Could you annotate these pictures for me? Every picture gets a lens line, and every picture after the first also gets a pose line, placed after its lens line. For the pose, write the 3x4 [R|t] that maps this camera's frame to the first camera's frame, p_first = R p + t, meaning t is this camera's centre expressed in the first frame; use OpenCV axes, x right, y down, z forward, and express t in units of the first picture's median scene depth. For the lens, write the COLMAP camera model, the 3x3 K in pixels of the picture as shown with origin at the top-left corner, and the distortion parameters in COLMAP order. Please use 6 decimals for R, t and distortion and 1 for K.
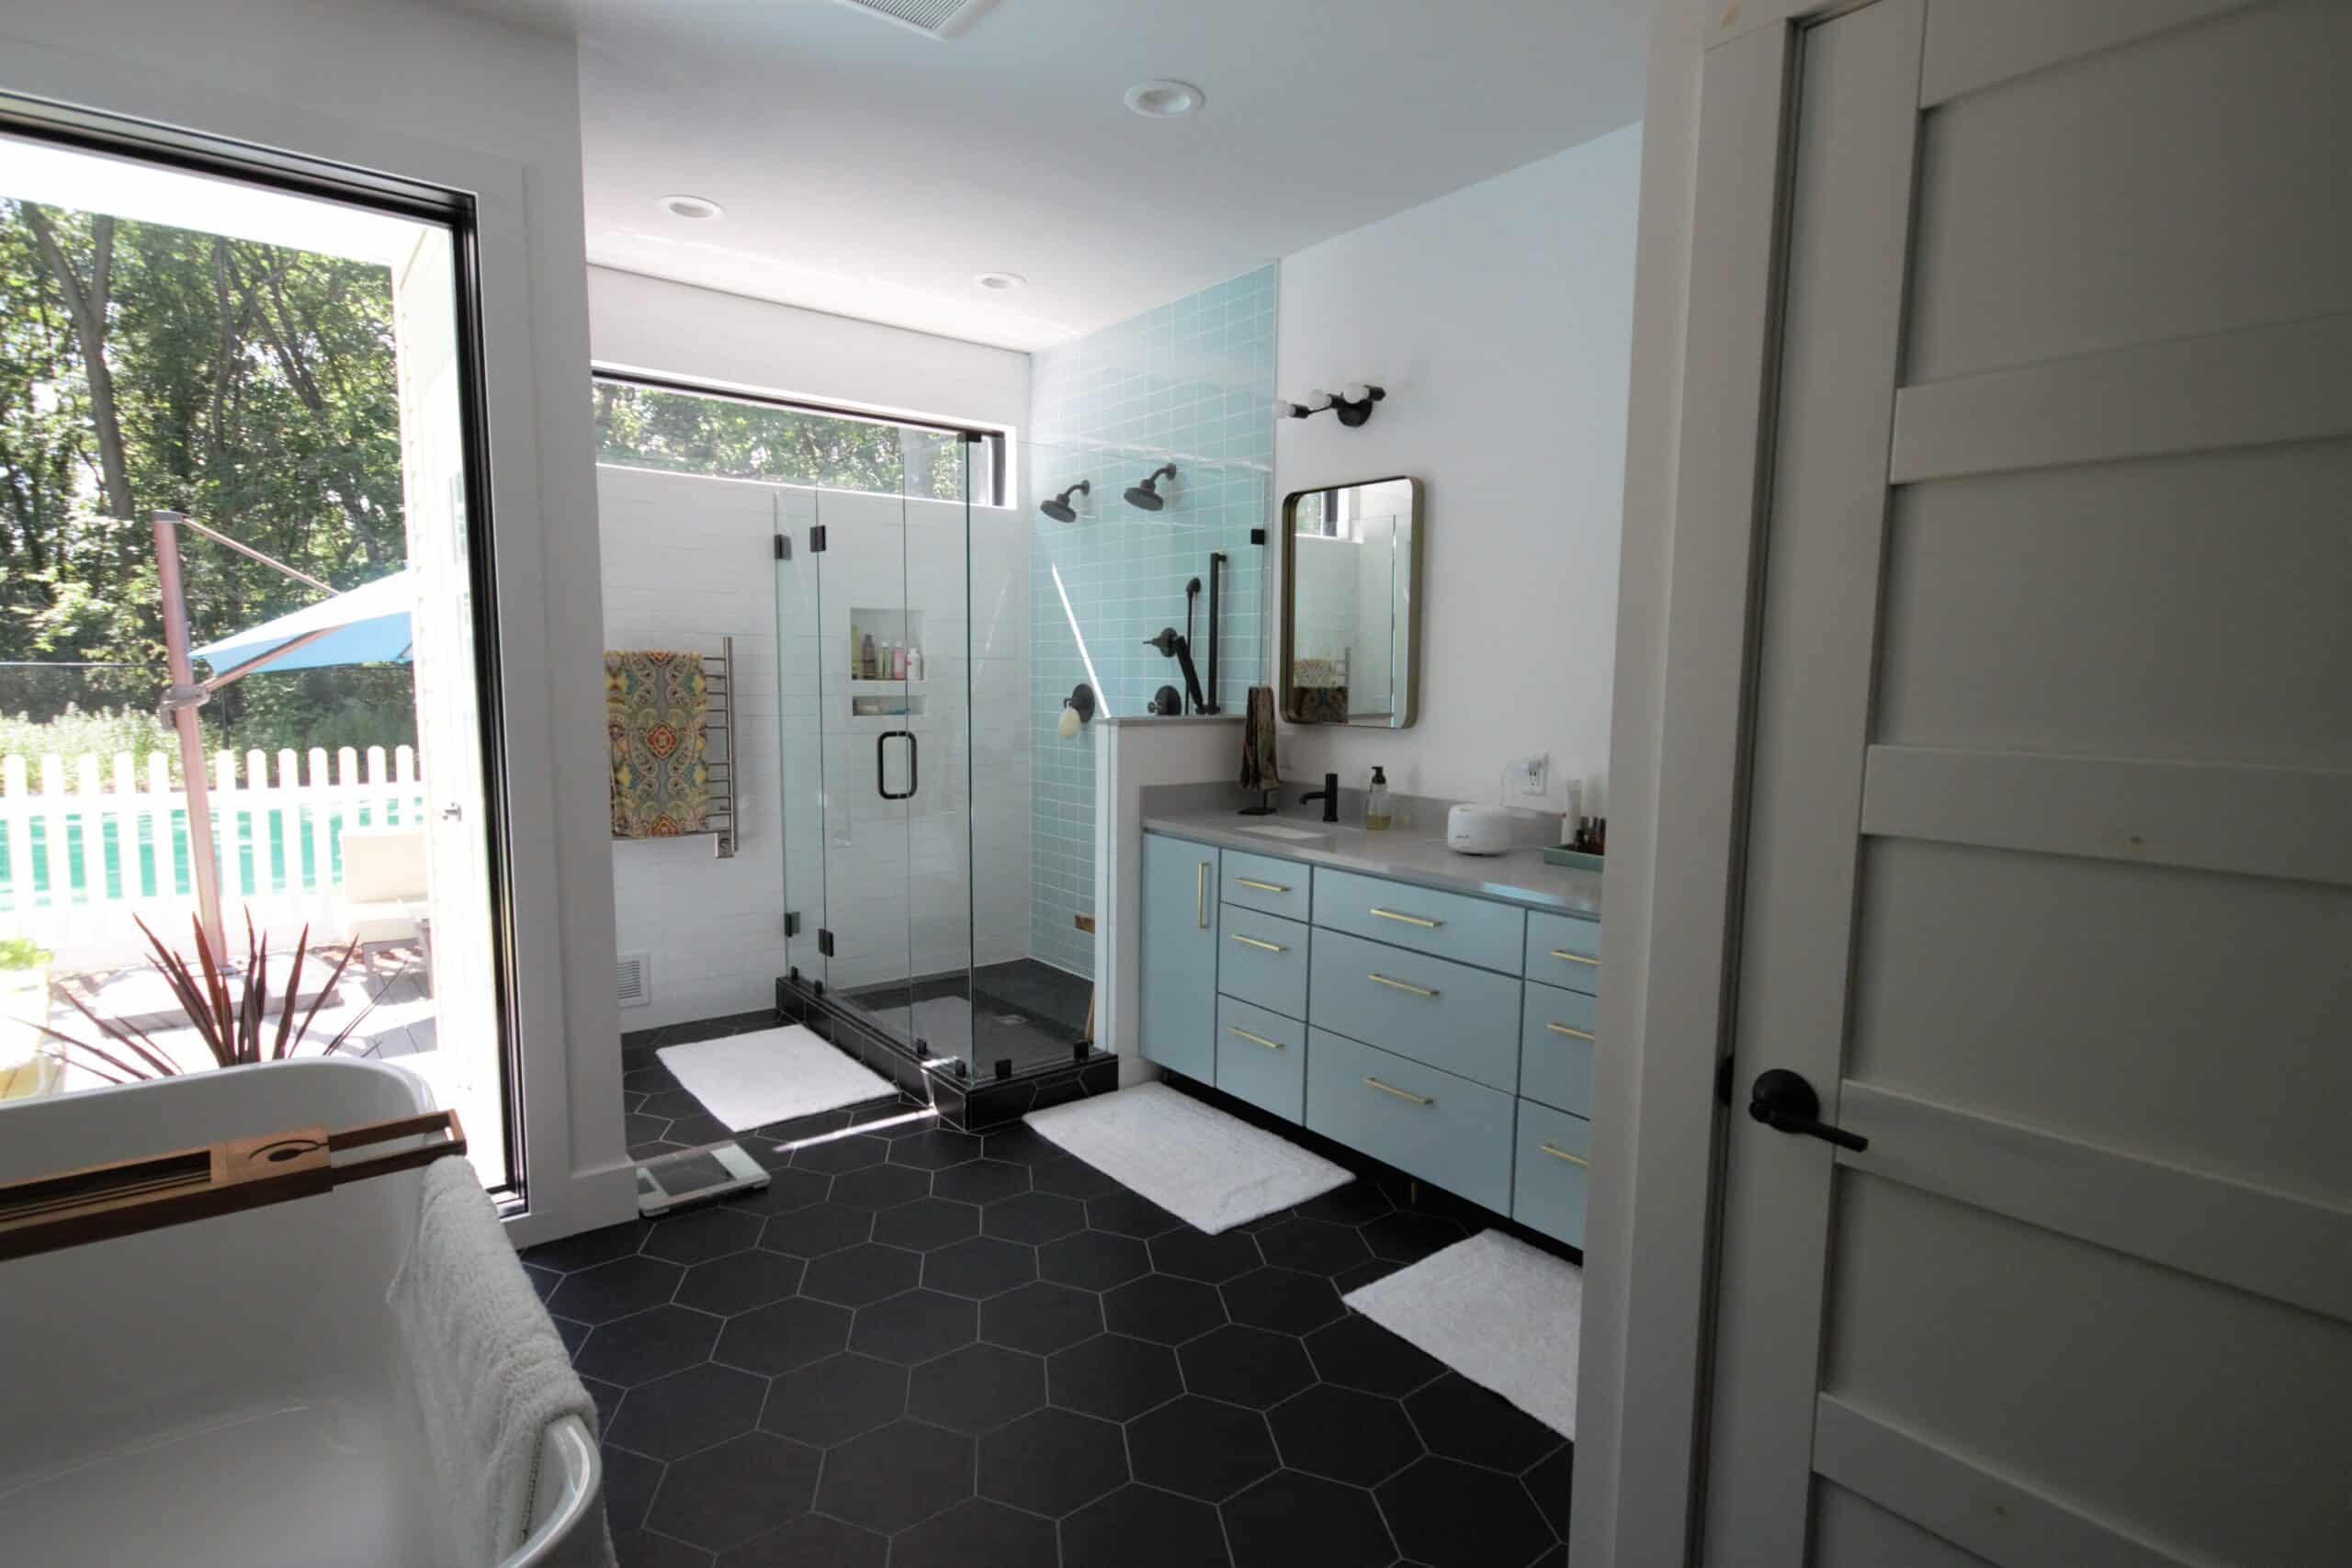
lens RADIAL K [[1151.9, 0, 1167.7], [0, 1151.9, 782.1], [0, 0, 1]] dist [-0.070145, 0.033118]
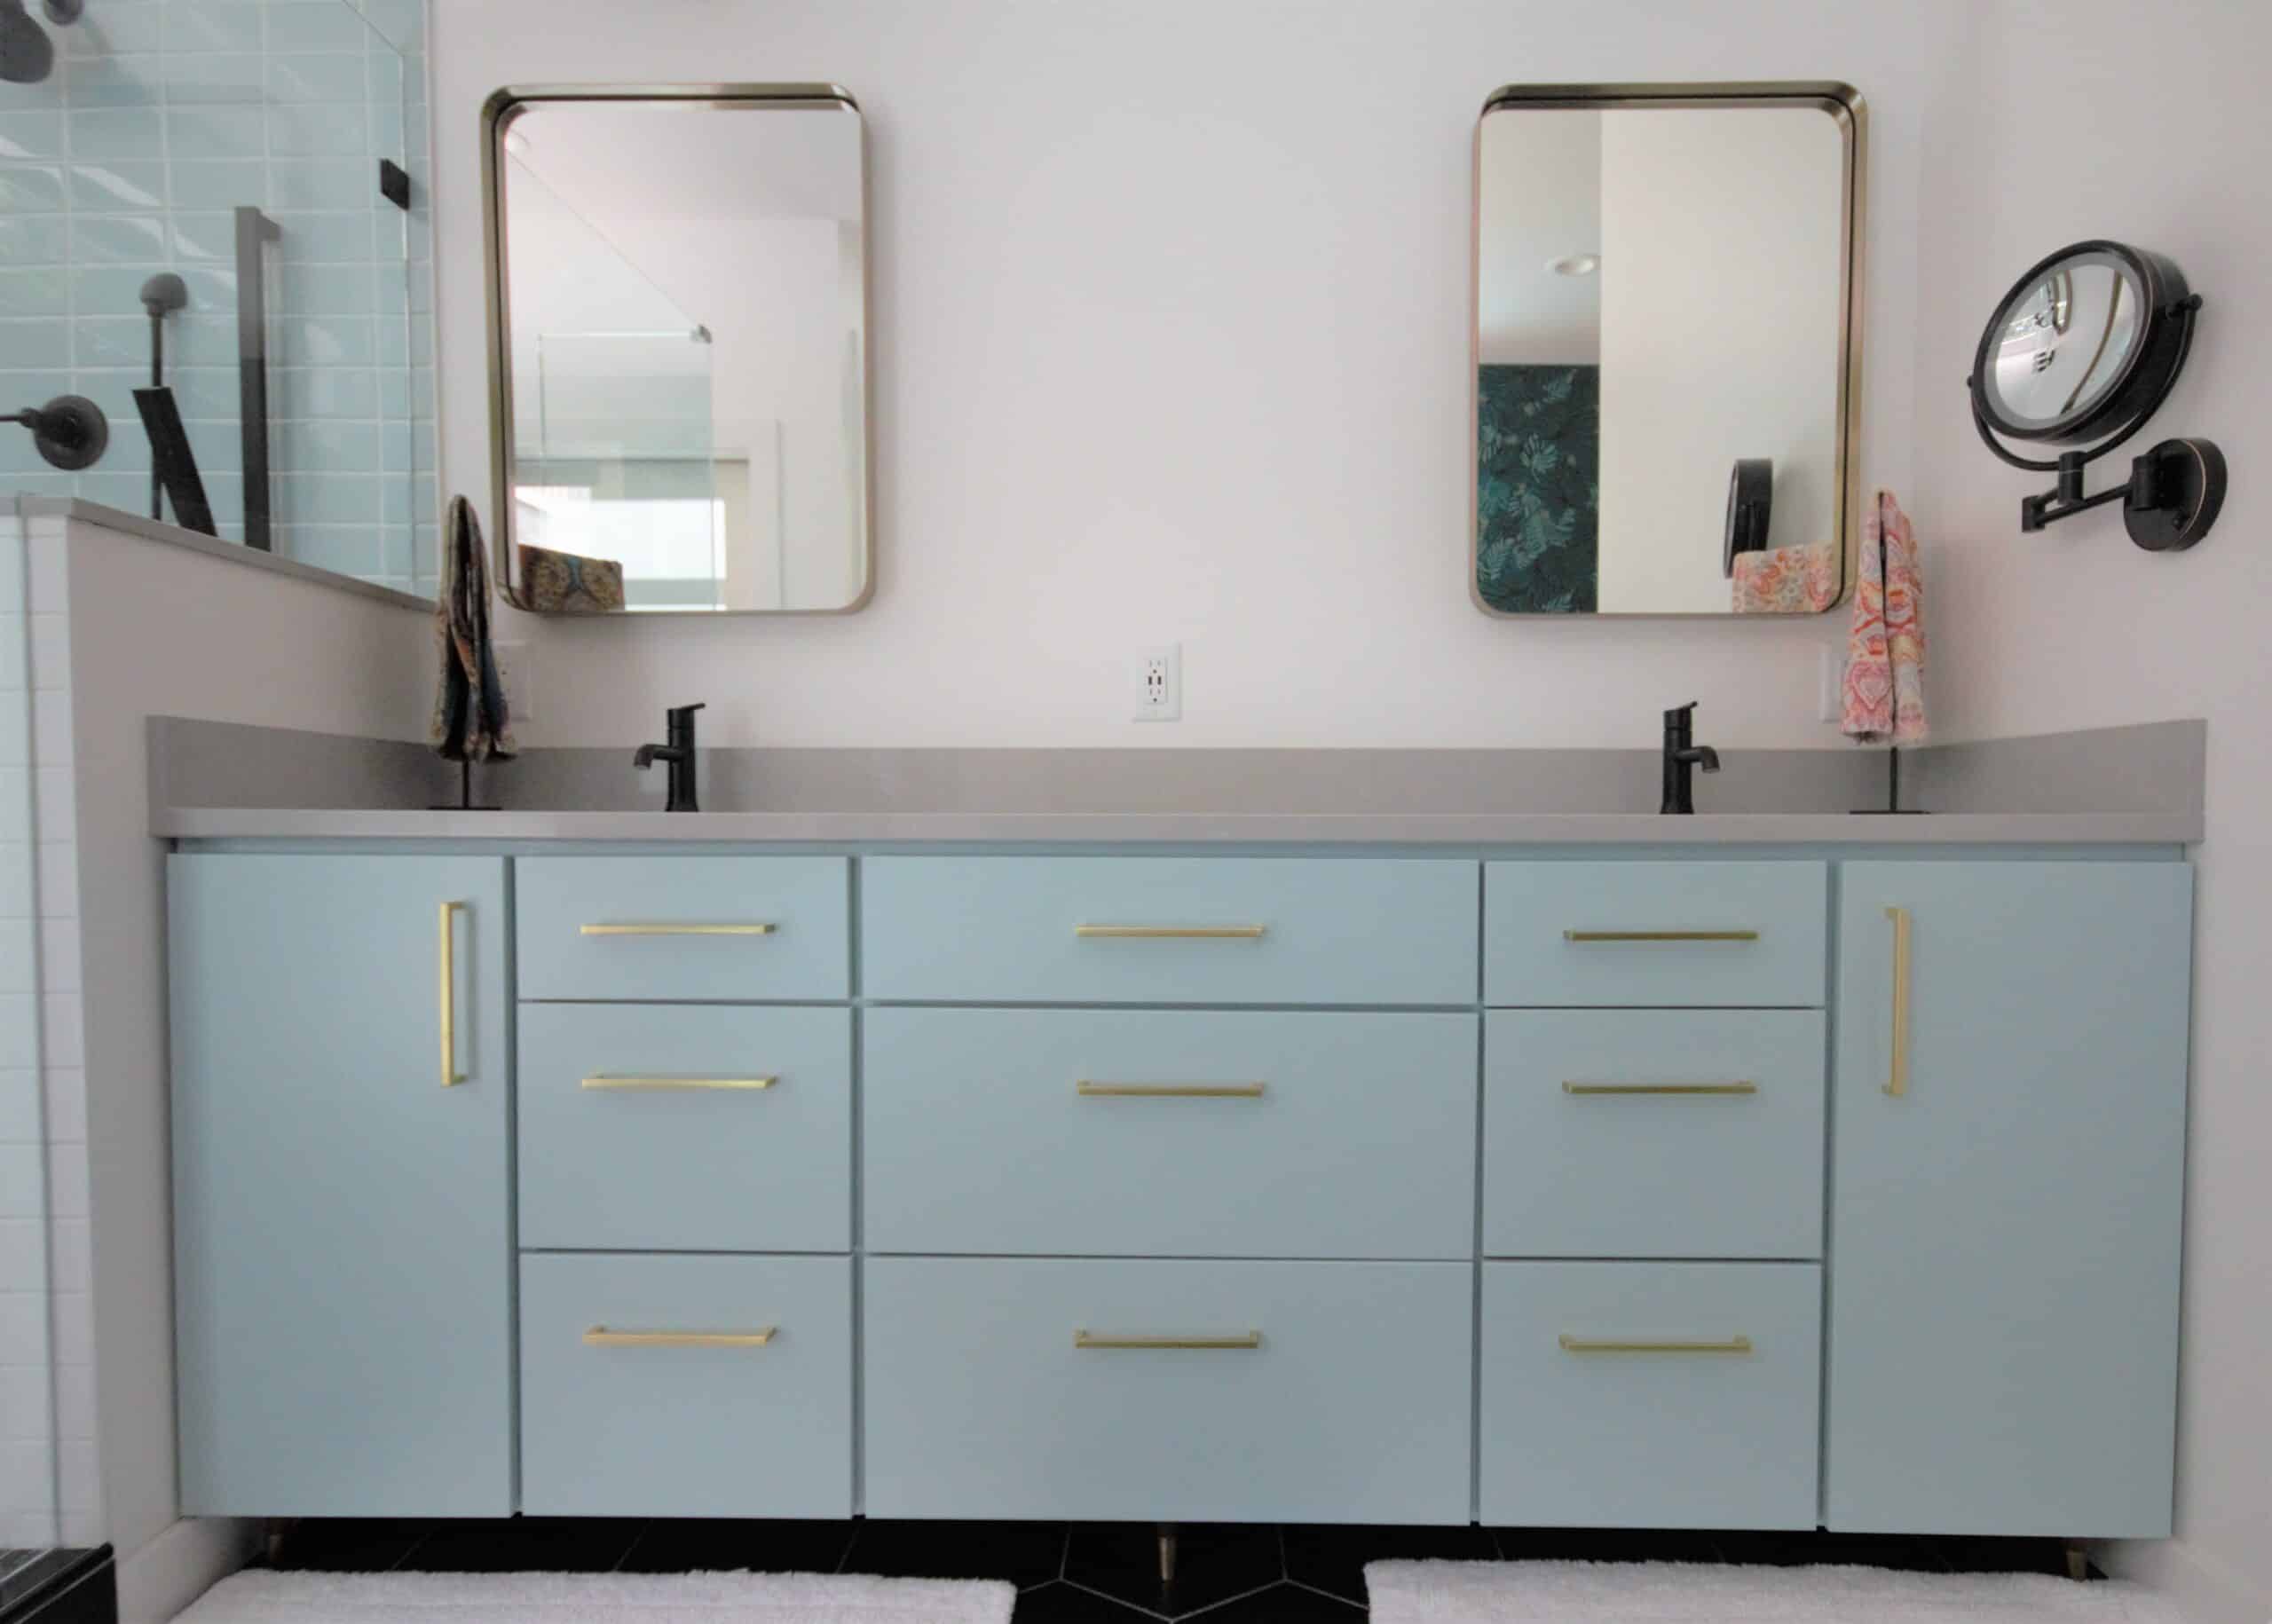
lens RADIAL K [[1219.9, 0, 1139.9], [0, 1219.9, 871.8], [0, 0, 1]] dist [-0.012177, -0.000335]
pose [[0.612663, -0.033254, 0.789645, -0.127771], [0.076946, 0.996878, -0.017719, 0.078753], [-0.786590, 0.071616, 0.613309, 0.556344]]
